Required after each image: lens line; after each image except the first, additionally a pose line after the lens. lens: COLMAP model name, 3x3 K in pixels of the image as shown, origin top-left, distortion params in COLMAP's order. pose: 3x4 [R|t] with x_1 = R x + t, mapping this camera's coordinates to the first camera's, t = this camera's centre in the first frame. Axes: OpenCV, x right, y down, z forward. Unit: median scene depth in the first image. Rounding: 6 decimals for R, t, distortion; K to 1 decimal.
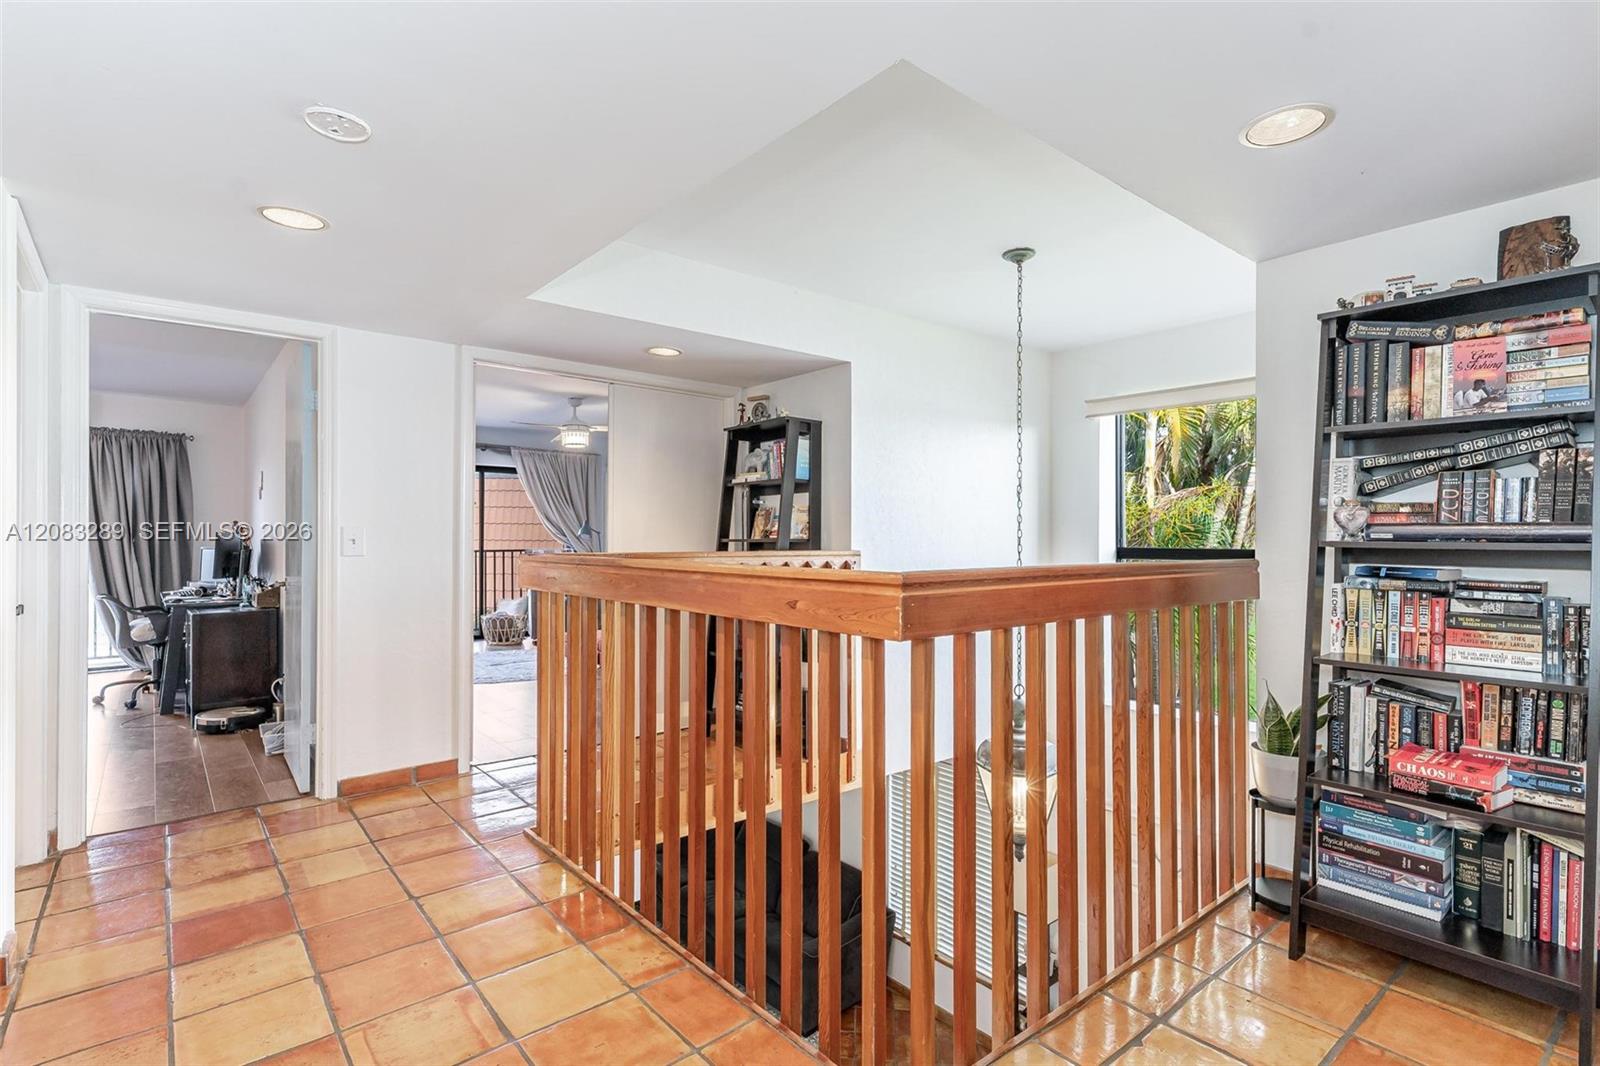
lens RADIAL K [[766.3, 0, 782.3], [0, 766.3, 530.6], [0, 0, 1]] dist [0.001651, -0.000397]
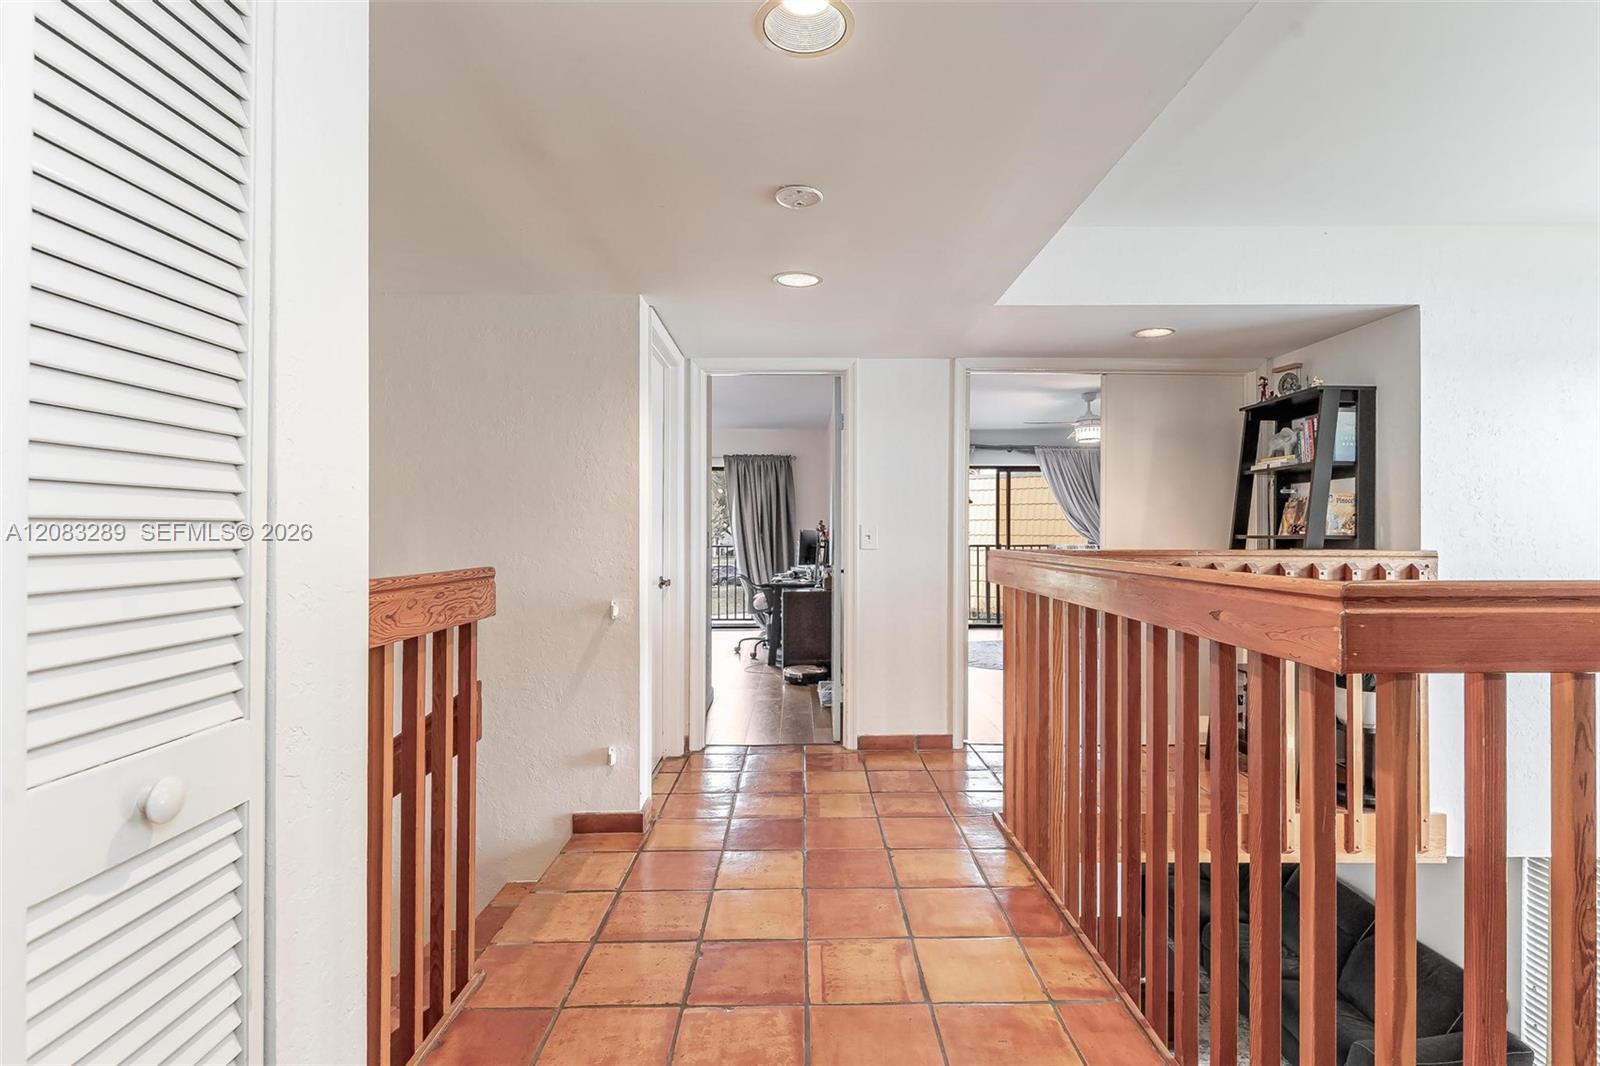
lens RADIAL K [[741.4, 0, 803.5], [0, 741.4, 525.4], [0, 0, 1]] dist [-0.002651, -0.000573]
pose [[0.777862, -0.006697, -0.628399, 0.072502], [0.006276, 0.999976, -0.002887, -0.000889], [0.628403, -0.001698, 0.777886, 0.035925]]
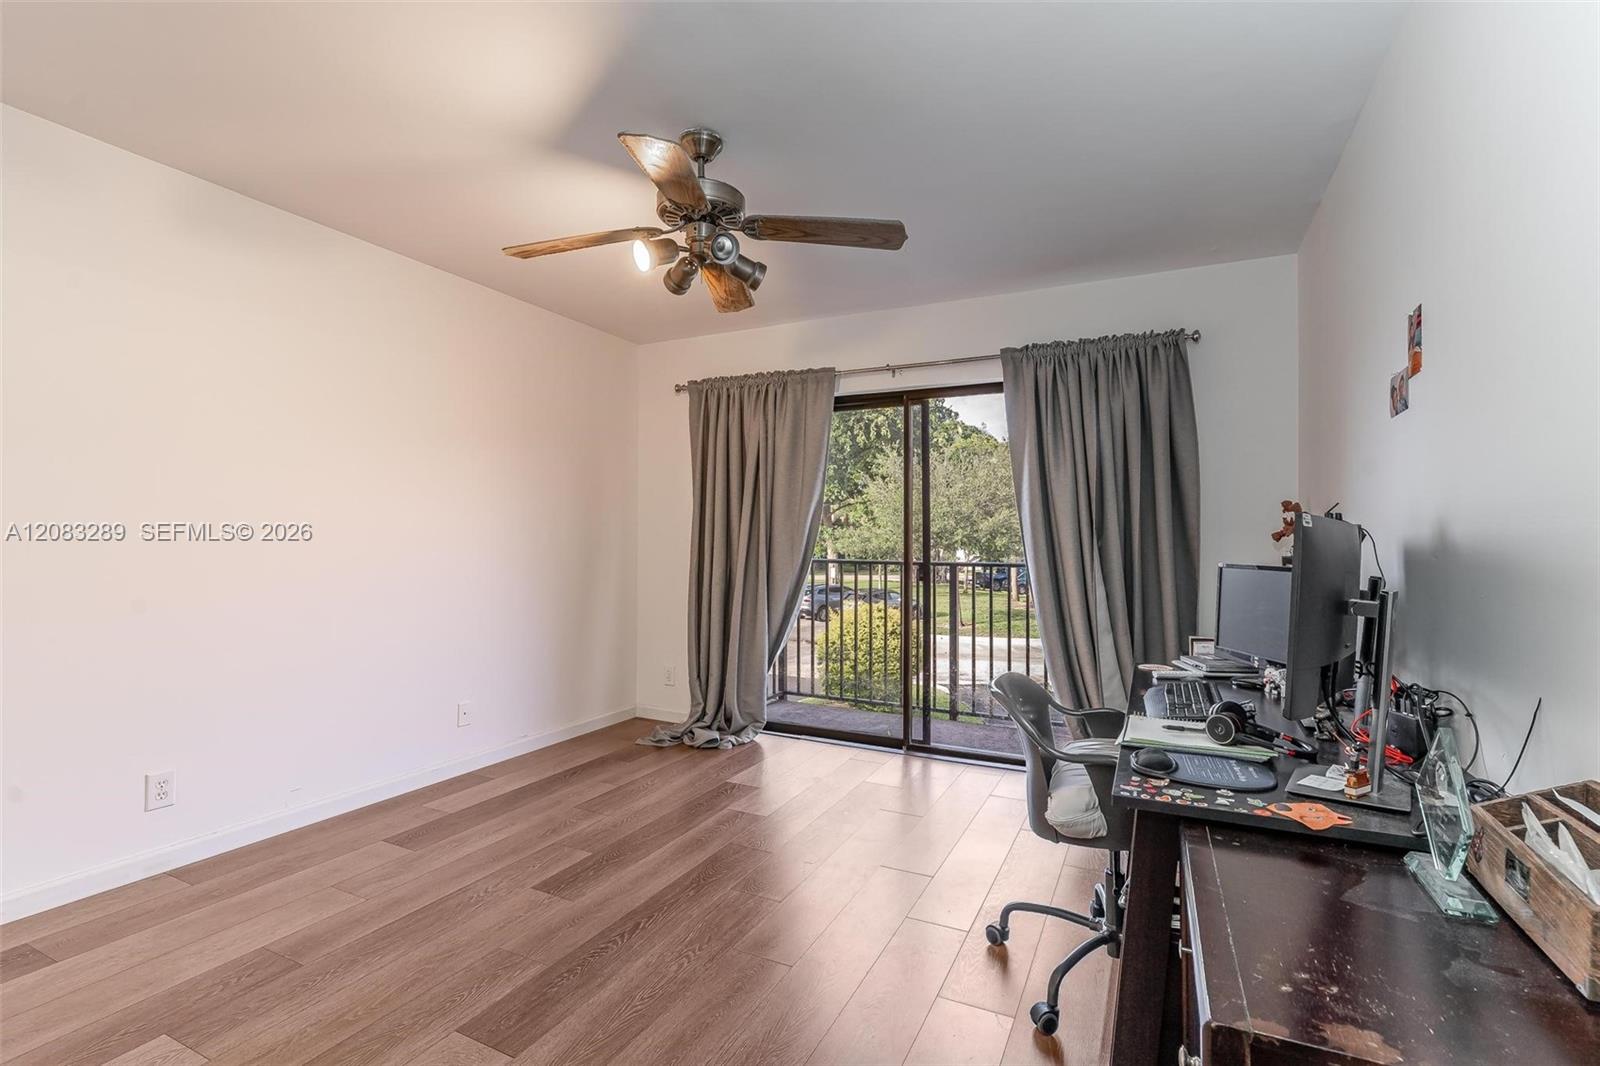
lens RADIAL K [[766.3, 0, 782.3], [0, 766.3, 530.6], [0, 0, 1]] dist [0.001651, -0.000397]
pose [[0.408965, -0.009351, -0.912502, -0.777890], [0.006395, 0.999952, -0.007381, 0.013353], [0.912528, -0.002817, 0.409005, 1.004140]]
